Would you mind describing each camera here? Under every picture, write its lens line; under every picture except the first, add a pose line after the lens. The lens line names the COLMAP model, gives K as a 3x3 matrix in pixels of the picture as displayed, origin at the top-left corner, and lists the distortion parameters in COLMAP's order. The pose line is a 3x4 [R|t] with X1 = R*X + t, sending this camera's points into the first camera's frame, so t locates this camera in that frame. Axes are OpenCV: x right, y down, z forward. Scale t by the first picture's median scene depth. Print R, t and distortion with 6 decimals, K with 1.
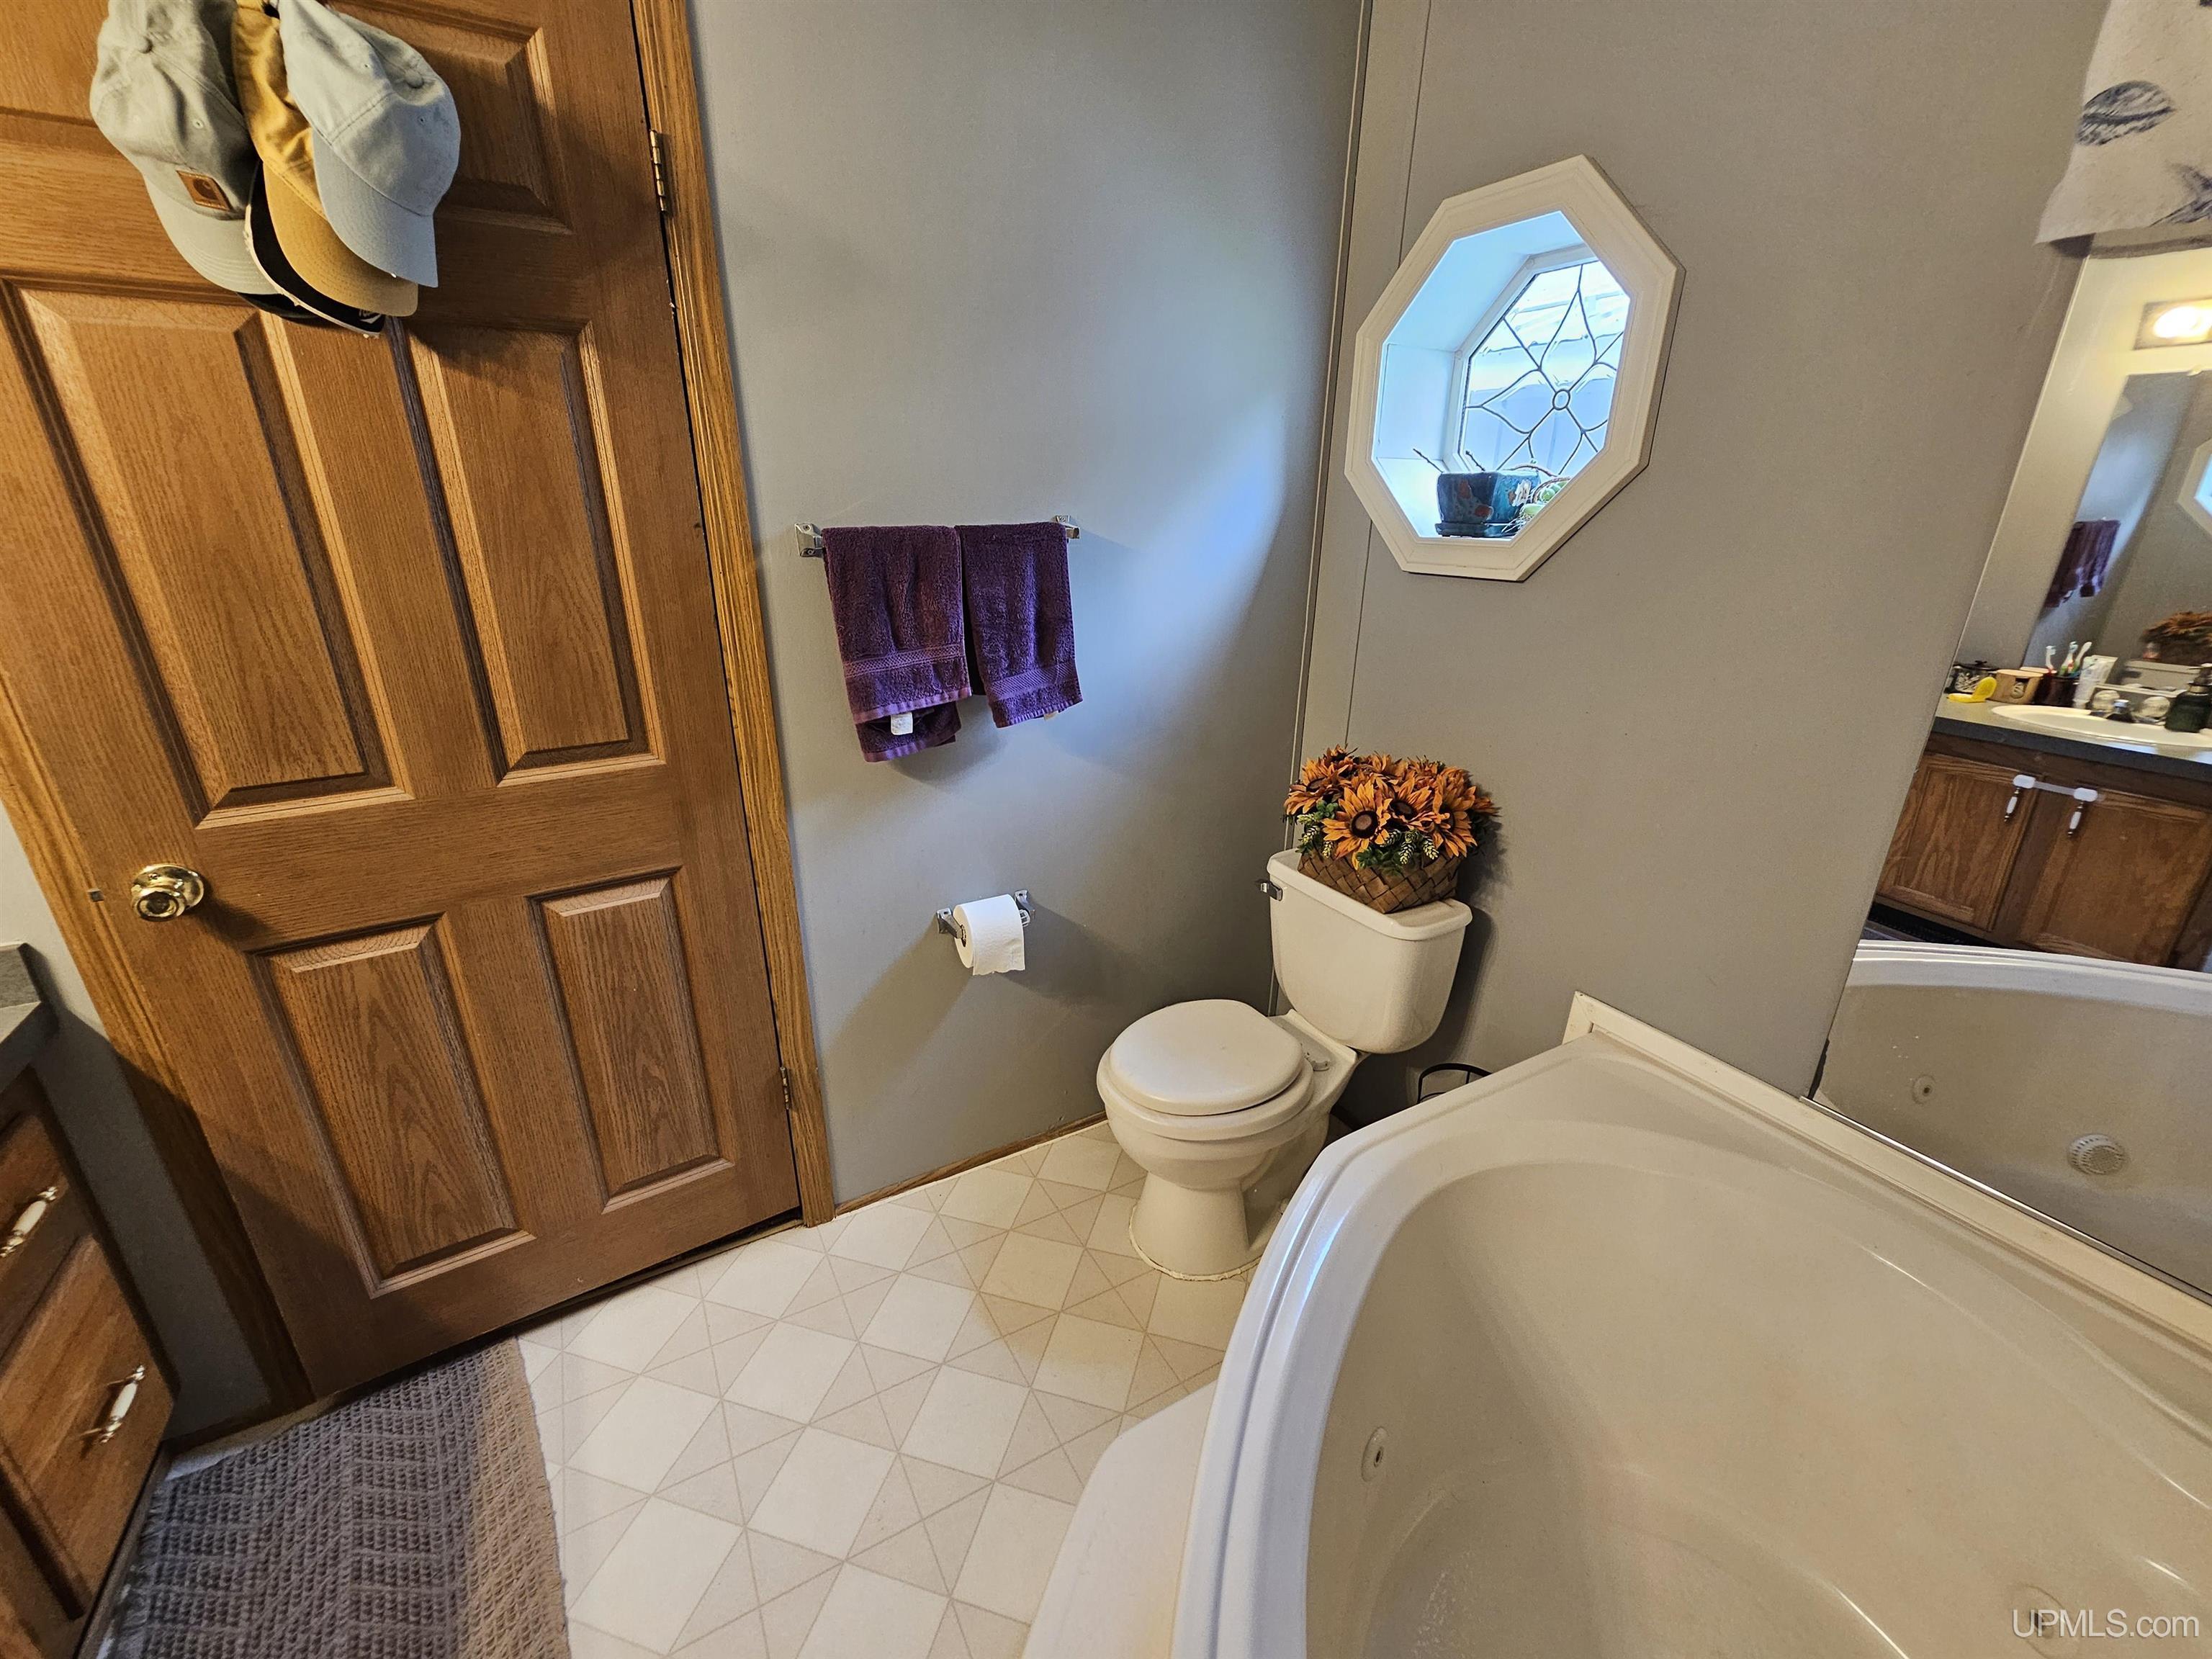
lens RADIAL K [[903.4, 0, 1108.9], [0, 903.4, 825.7], [0, 0, 1]] dist [0.003105, -0.000834]
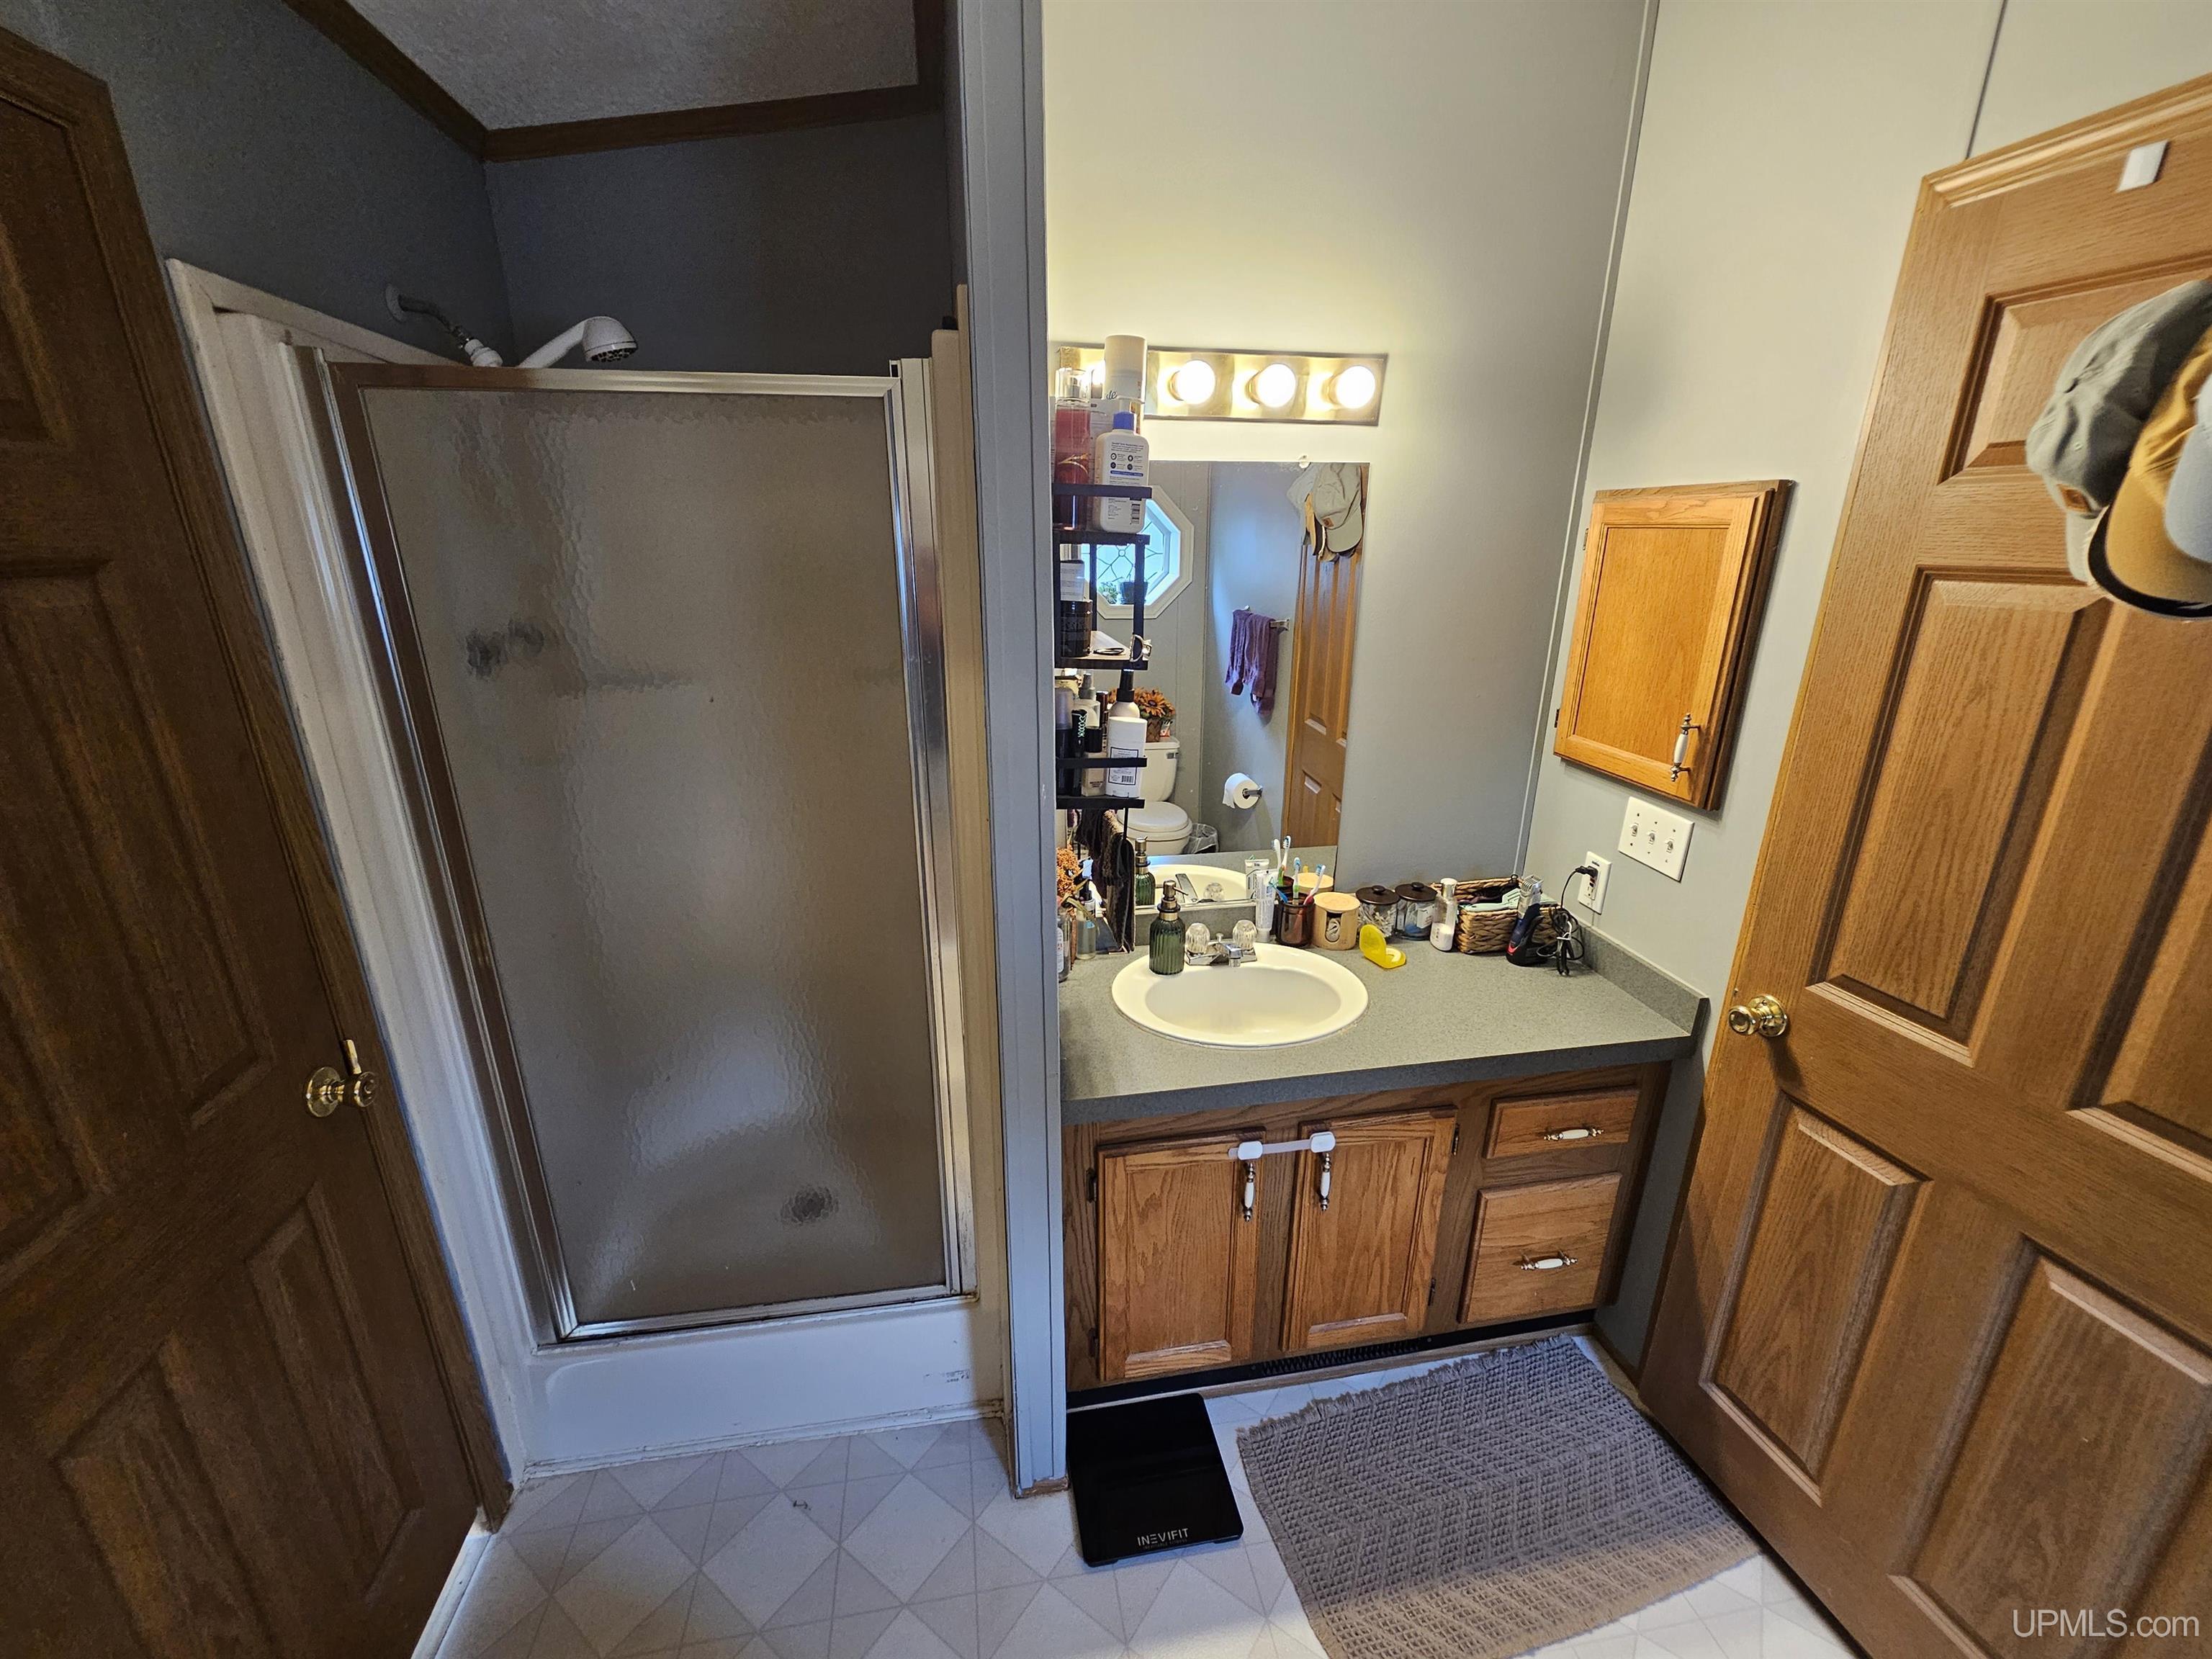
lens RADIAL K [[903.4, 0, 1101.1], [0, 903.4, 834.4], [0, 0, 1]] dist [0.003105, -0.000834]
pose [[-0.334786, 0.287338, -0.897416, 0.292972], [-0.336809, 0.852968, 0.398755, -0.301070], [0.880044, 0.435755, -0.188784, 0.283487]]
